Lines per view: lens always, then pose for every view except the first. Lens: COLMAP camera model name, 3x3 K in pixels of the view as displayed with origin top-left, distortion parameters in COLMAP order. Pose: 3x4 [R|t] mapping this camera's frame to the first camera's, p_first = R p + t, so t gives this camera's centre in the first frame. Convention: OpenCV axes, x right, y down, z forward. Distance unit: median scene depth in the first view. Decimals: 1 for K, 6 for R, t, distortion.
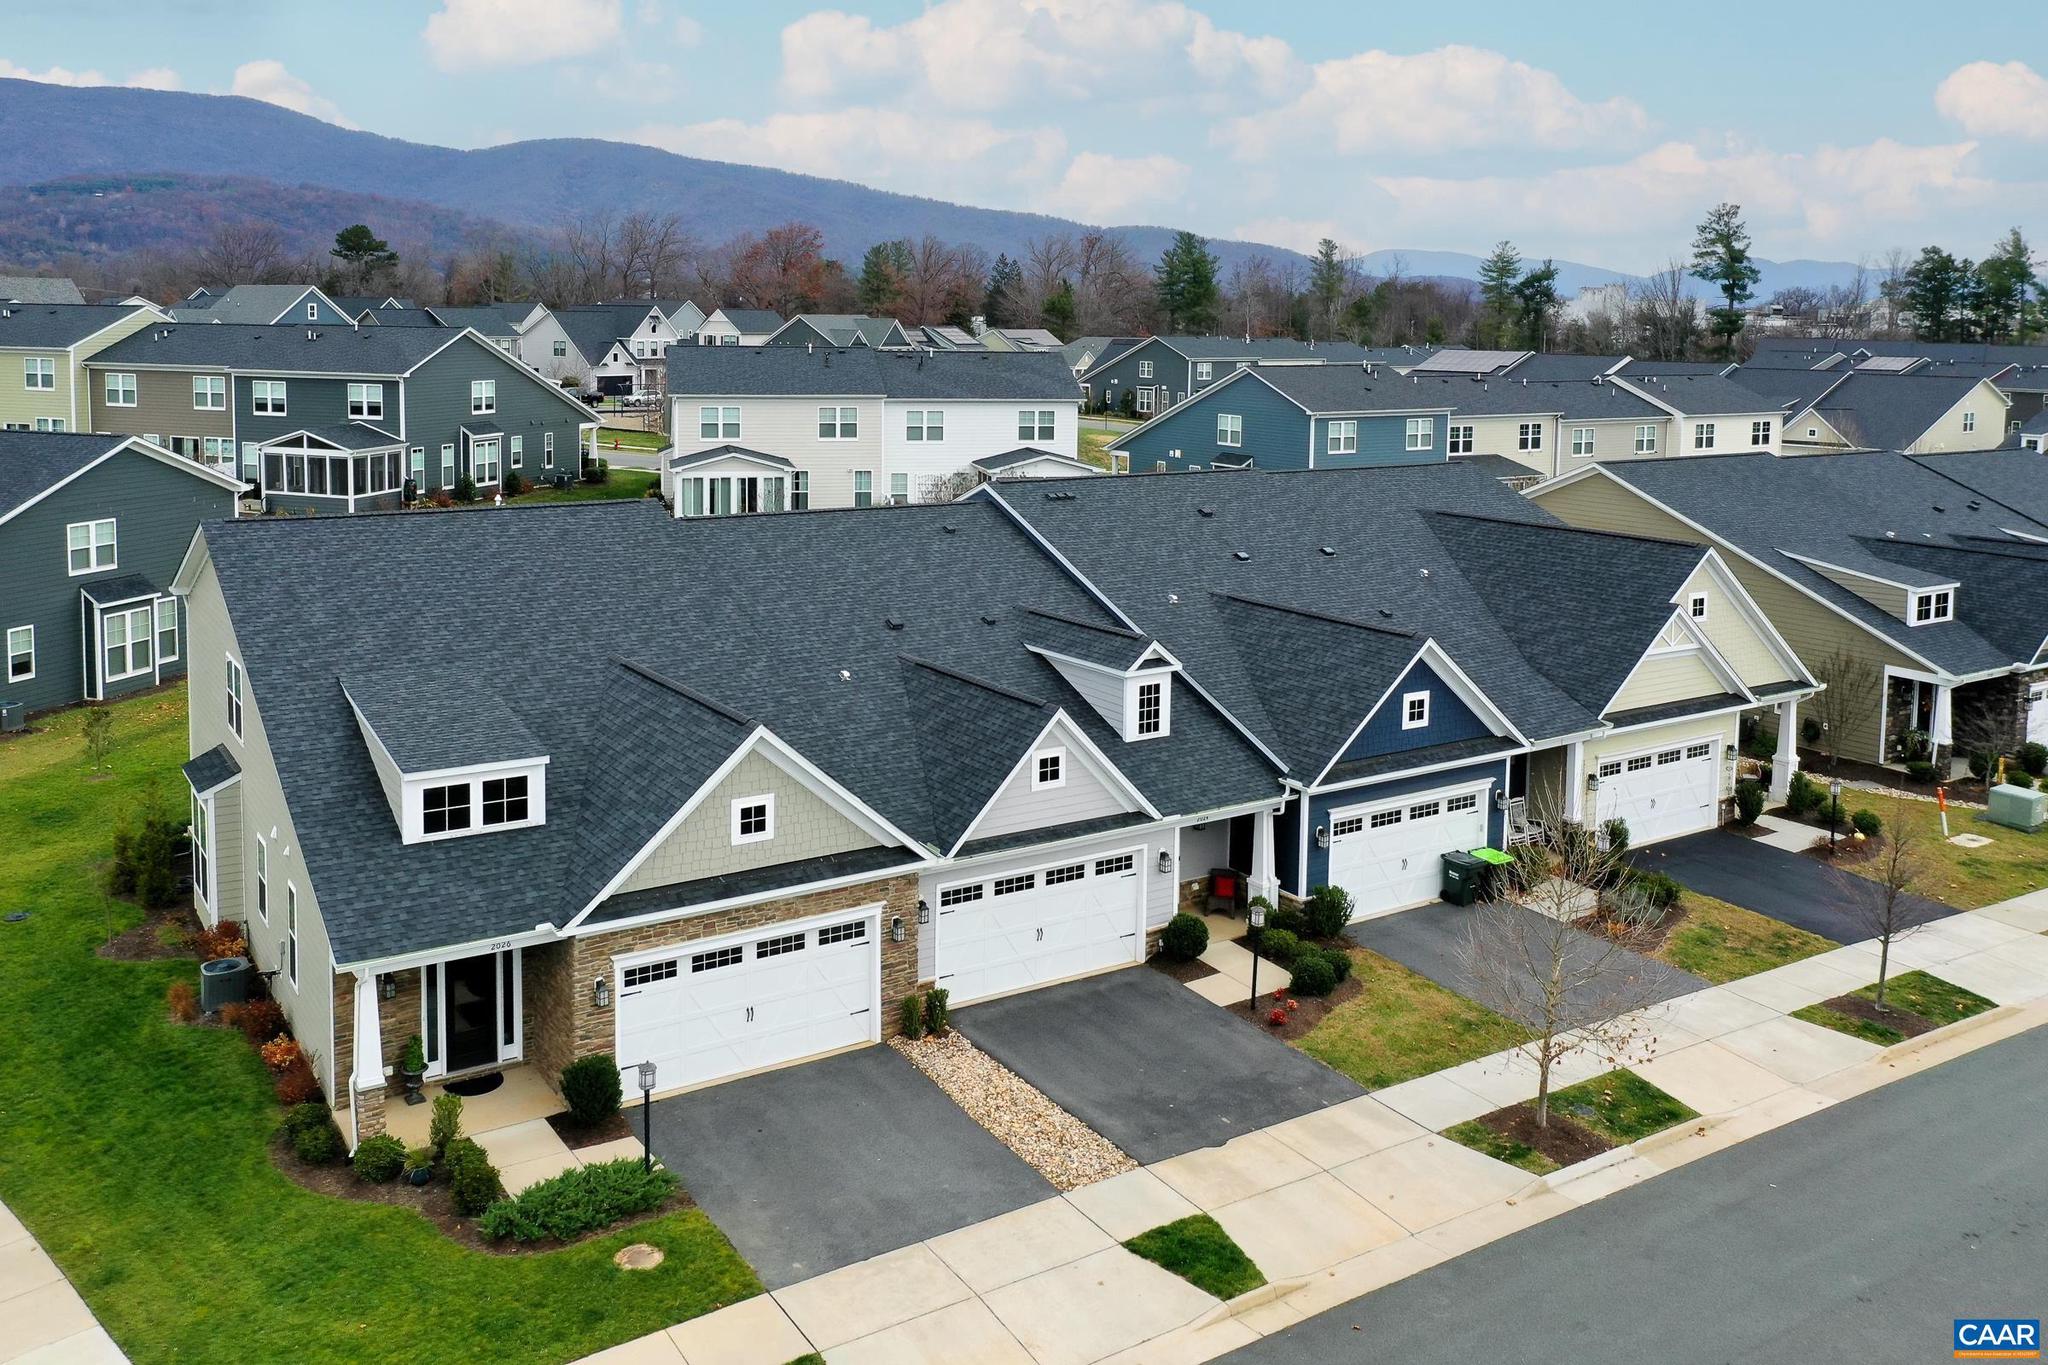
lens RADIAL K [[1817.1, 0, 1030.9], [0, 1817.1, 687.4], [0, 0, 1]] dist [0.011866, -0.009527]
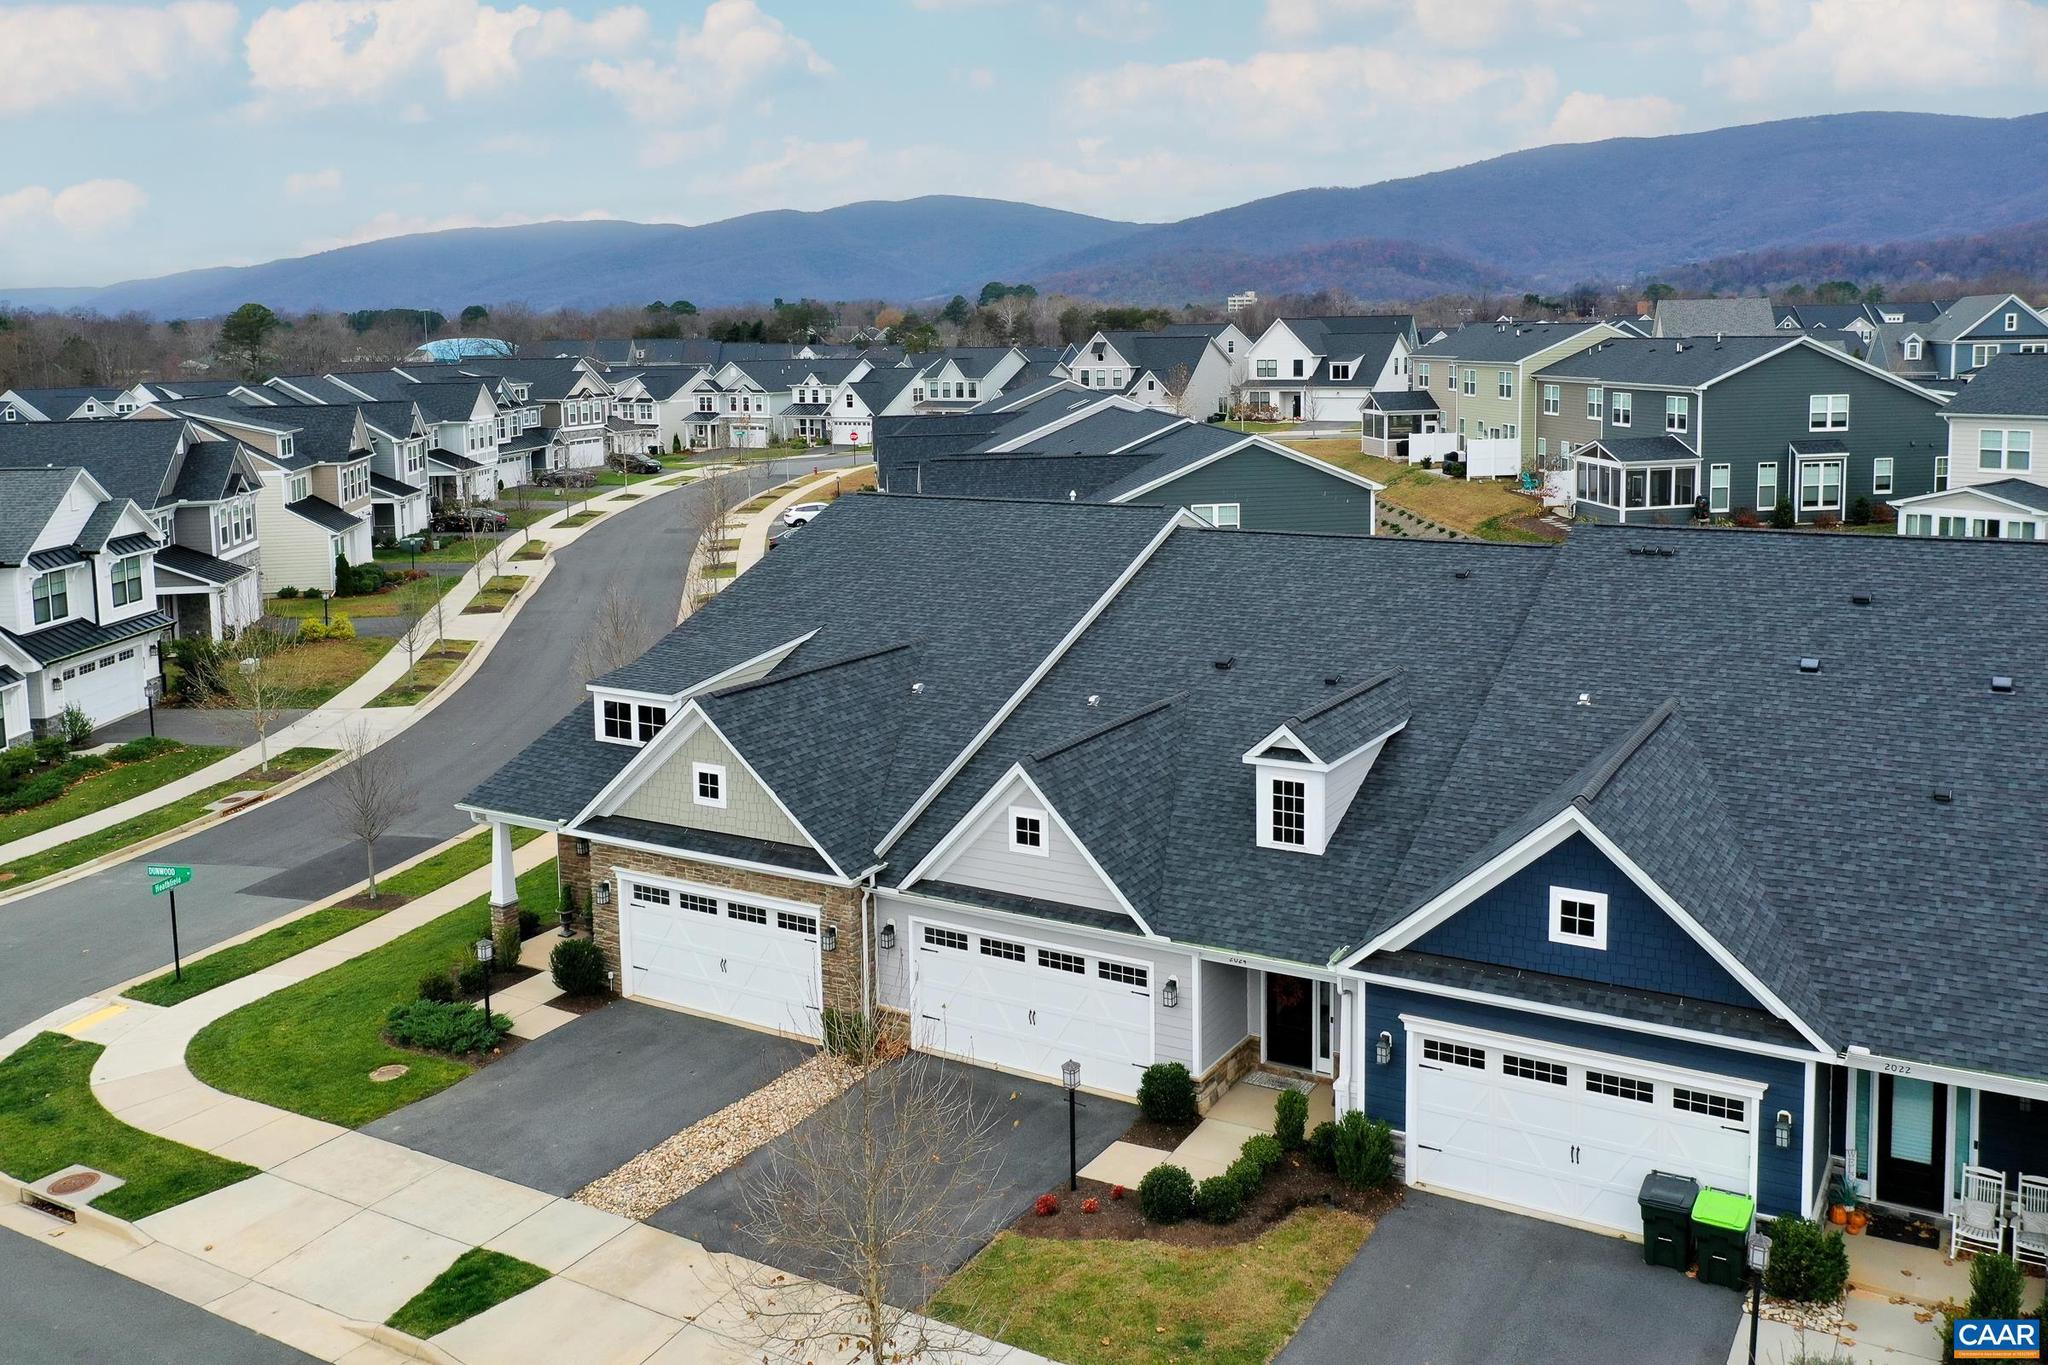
lens RADIAL K [[1751.3, 0, 1045.6], [0, 1751.3, 670.0], [0, 0, 1]] dist [0.002012, -0.001274]
pose [[0.406058, 0.153287, -0.900899, 0.758260], [-0.165083, 0.981917, 0.092665, -0.110256], [0.898813, 0.111096, 0.424020, 0.642648]]
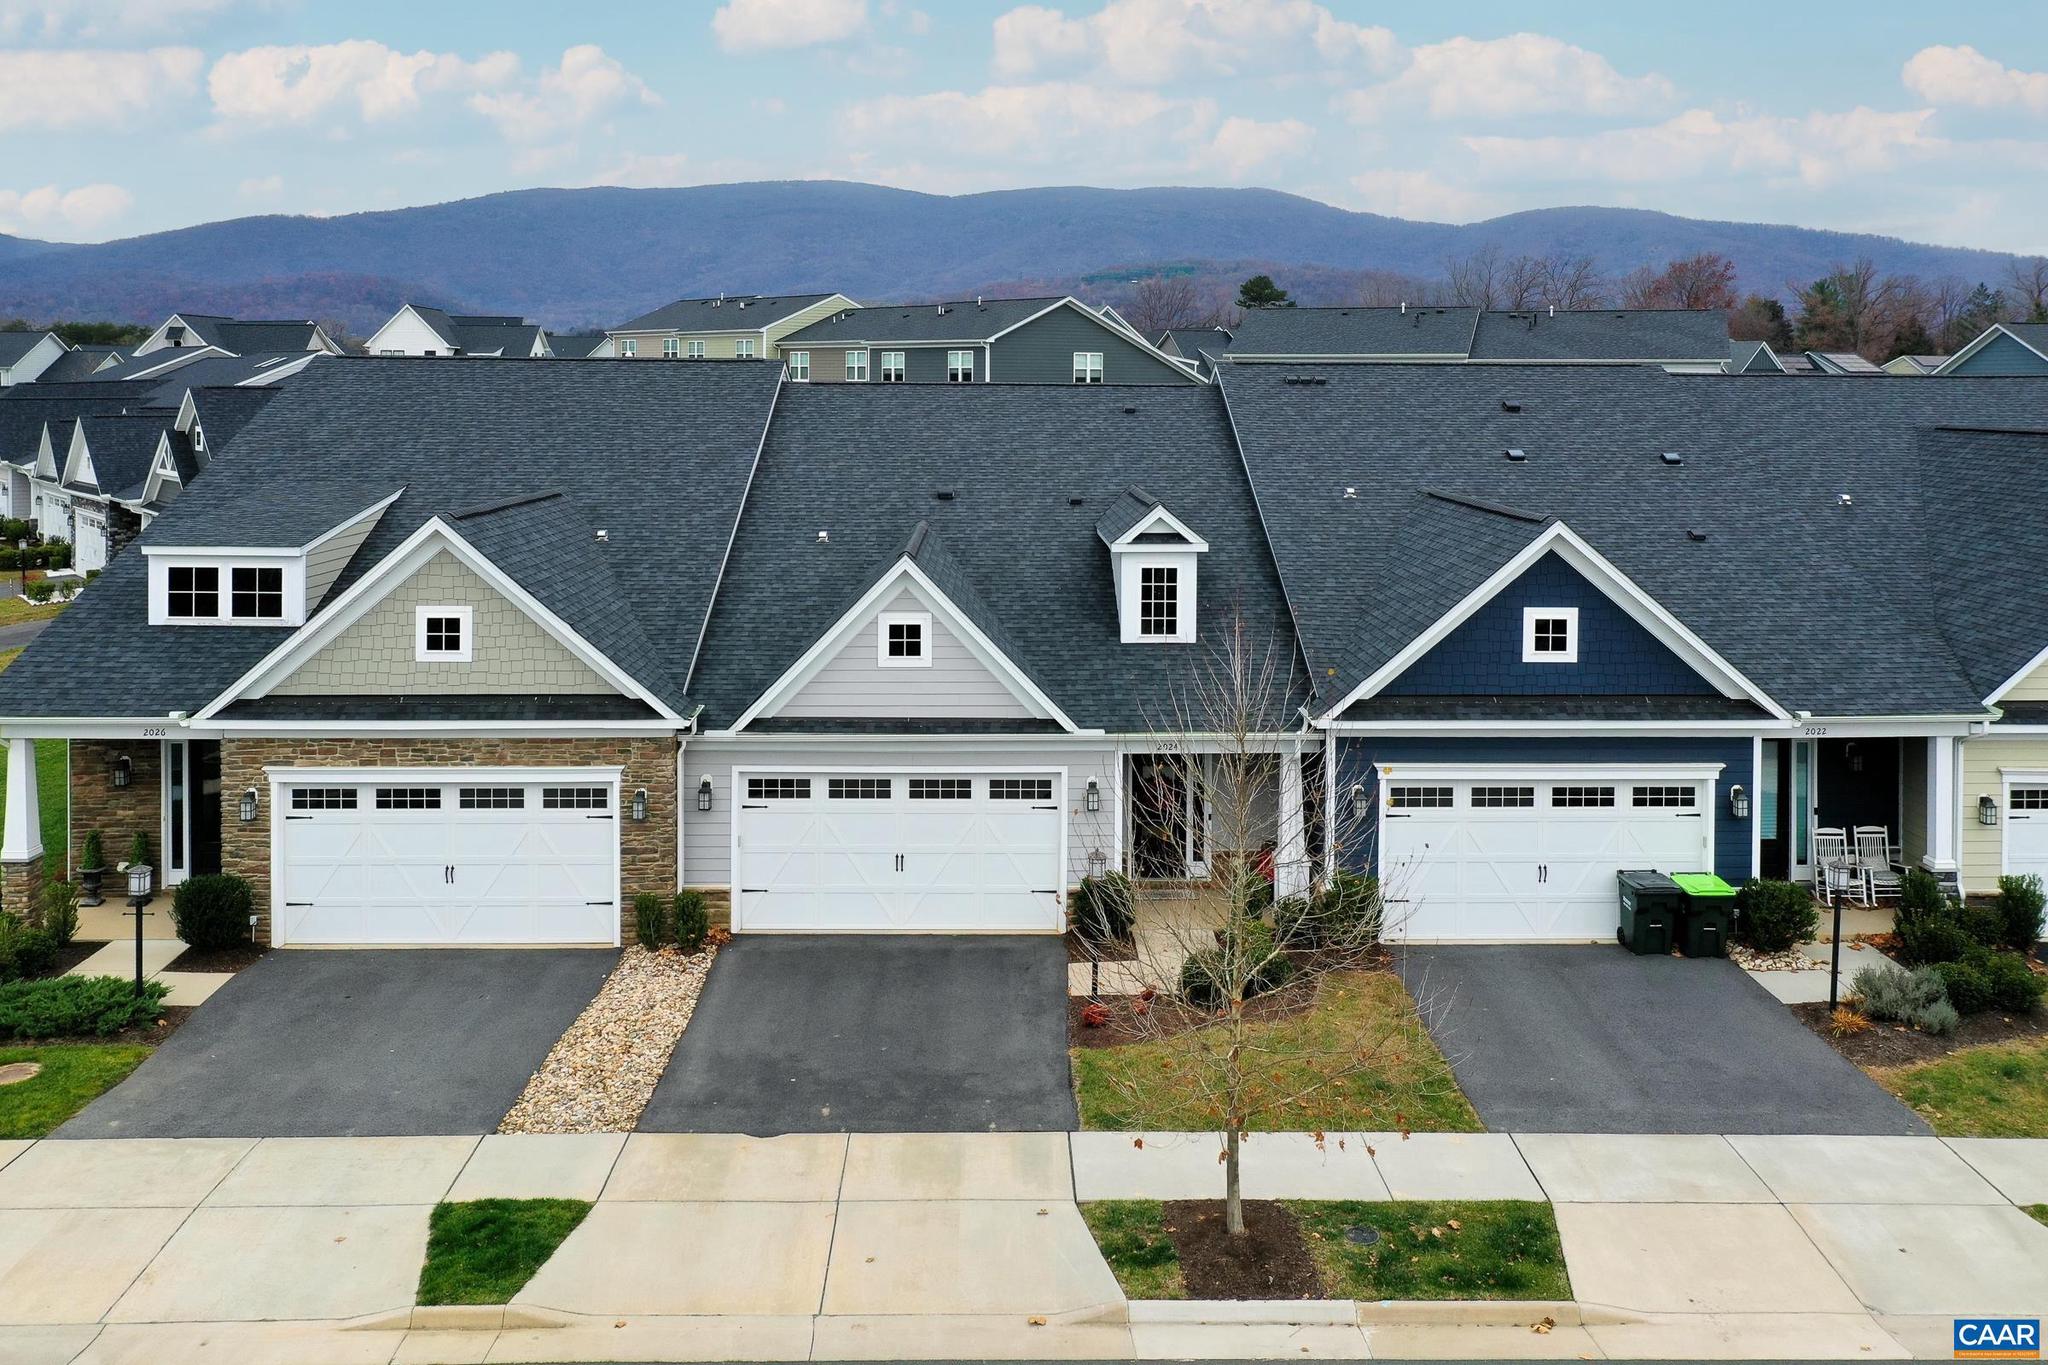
lens RADIAL K [[1817.1, 0, 1012.1], [0, 1817.1, 585.8], [0, 0, 1]] dist [0.011866, -0.009527]
pose [[0.831707, 0.050960, -0.552871, 0.467996], [-0.110402, 0.991073, -0.074732, 0.074465], [0.544127, 0.123193, 0.829909, 0.388535]]
